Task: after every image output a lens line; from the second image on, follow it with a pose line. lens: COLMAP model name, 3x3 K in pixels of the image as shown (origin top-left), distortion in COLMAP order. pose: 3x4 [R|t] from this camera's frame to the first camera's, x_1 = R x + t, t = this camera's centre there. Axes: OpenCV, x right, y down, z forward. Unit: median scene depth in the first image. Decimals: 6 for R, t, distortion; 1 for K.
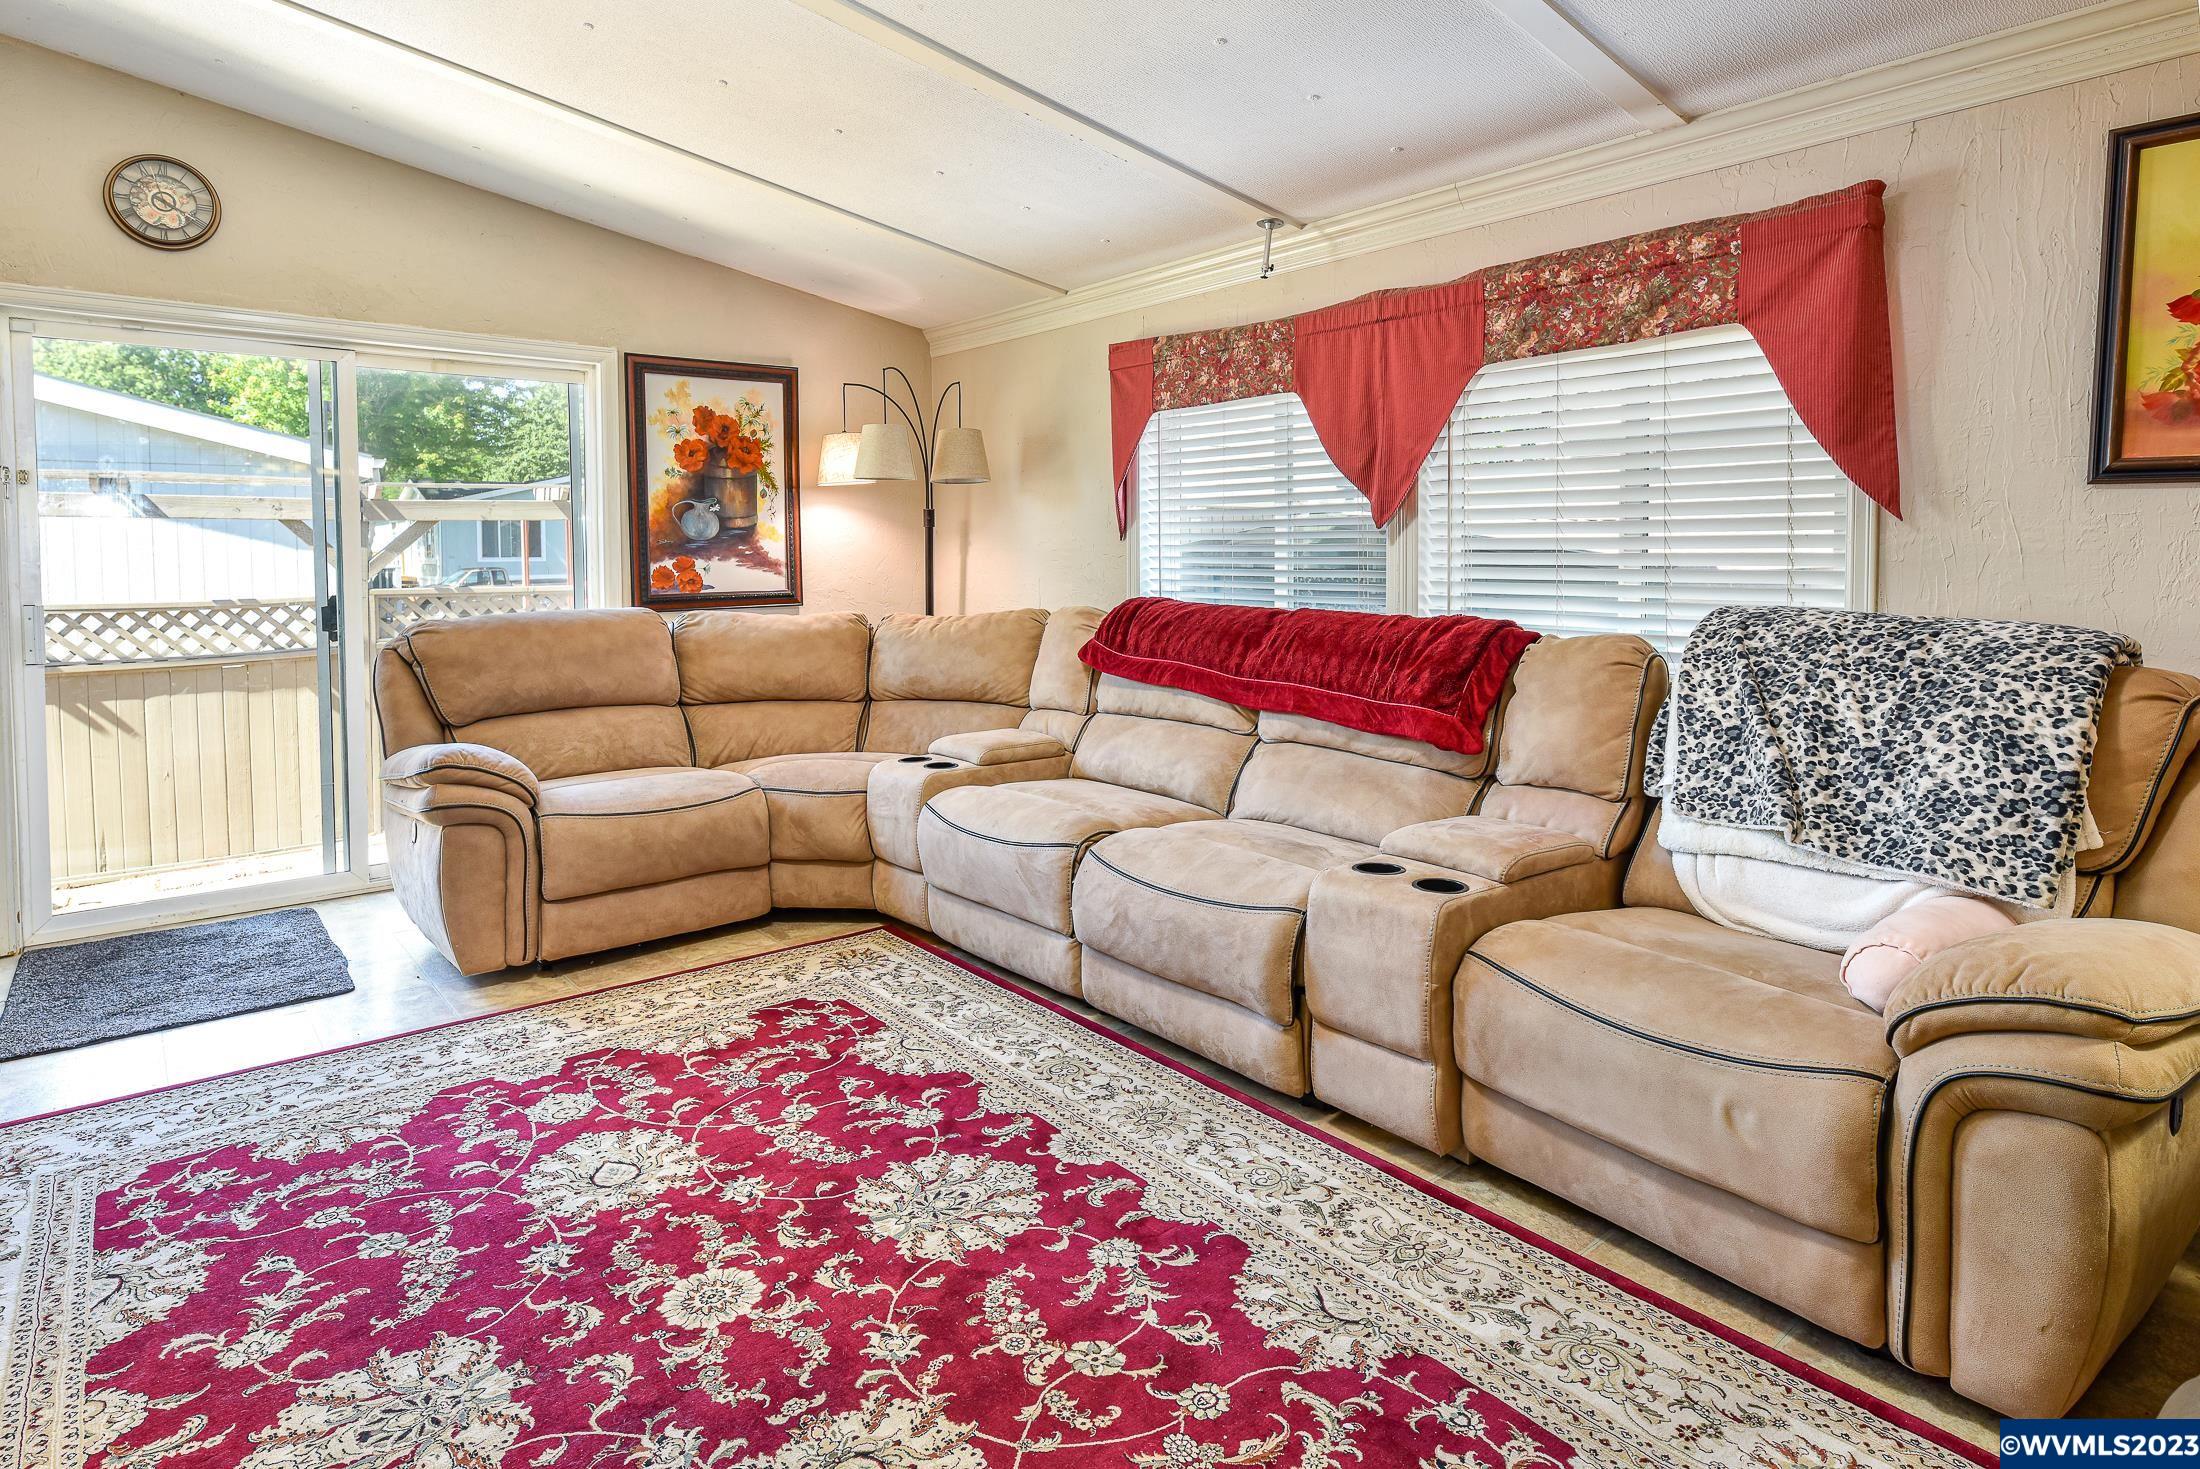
lens RADIAL K [[1195.3, 0, 1090.8], [0, 1195.3, 592.0], [0, 0, 1]] dist [0.005708, 0.000311]
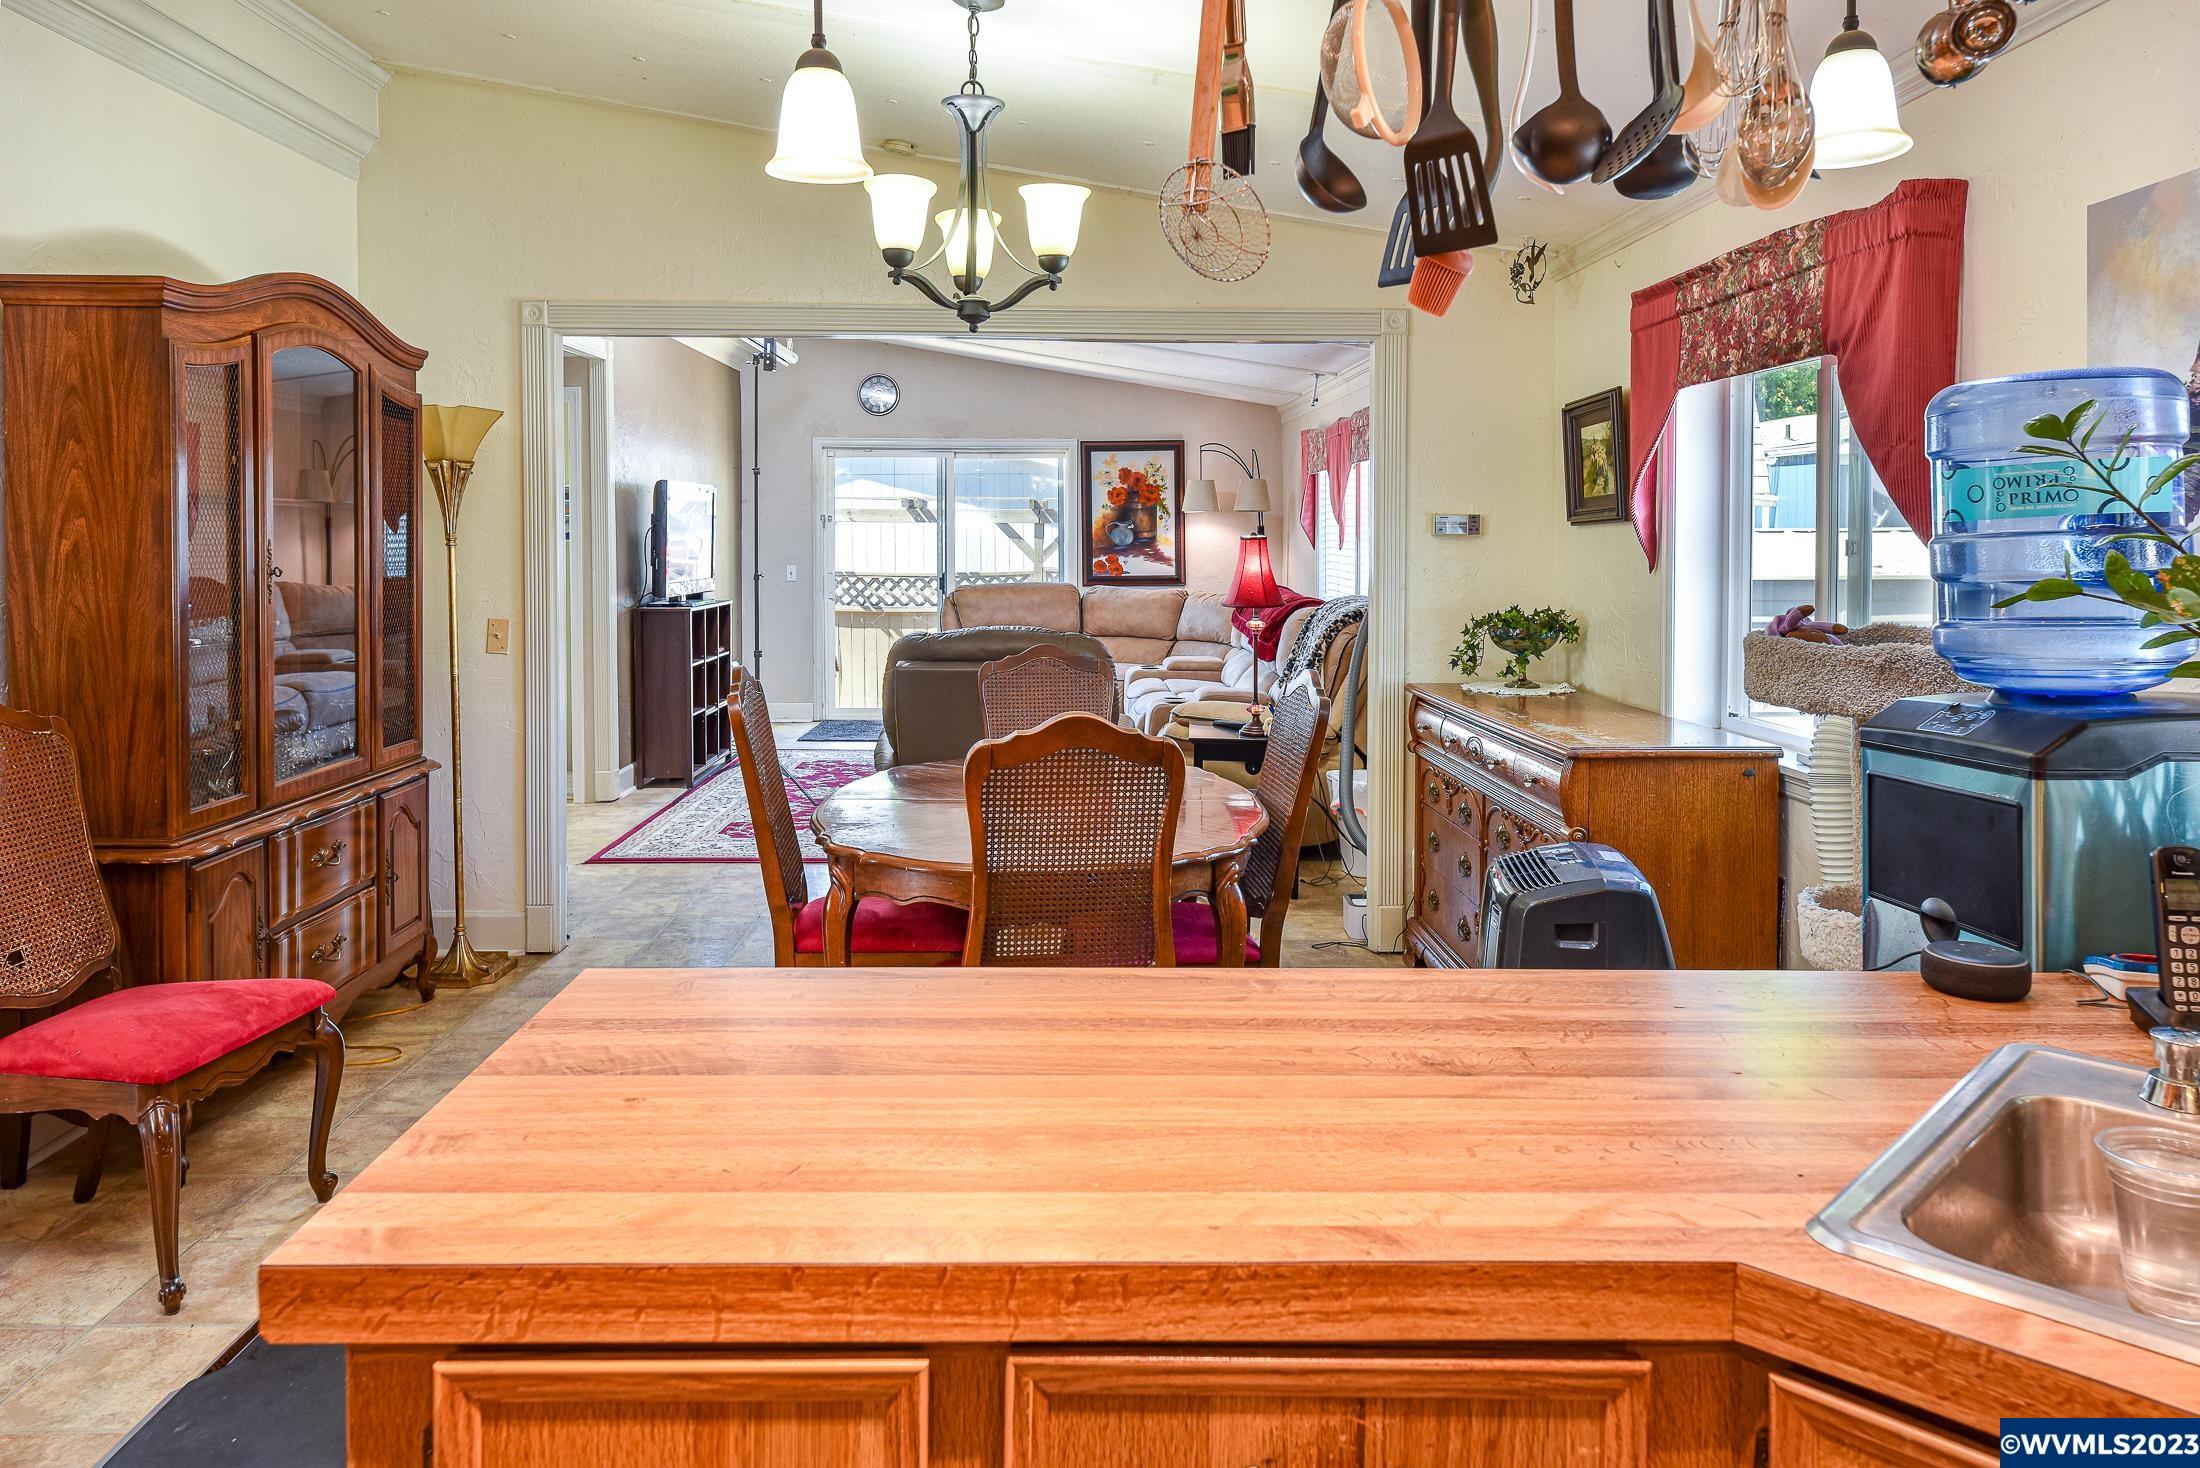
lens RADIAL K [[1439.1, 0, 1059.1], [0, 1439.1, 563.8], [0, 0, 1]] dist [0.008202, -0.001959]
pose [[0.777410, 0.023840, -0.628542, 1.479675], [-0.029206, 0.999572, 0.001790, -0.028687], [0.628316, 0.016965, 0.777774, -1.091003]]
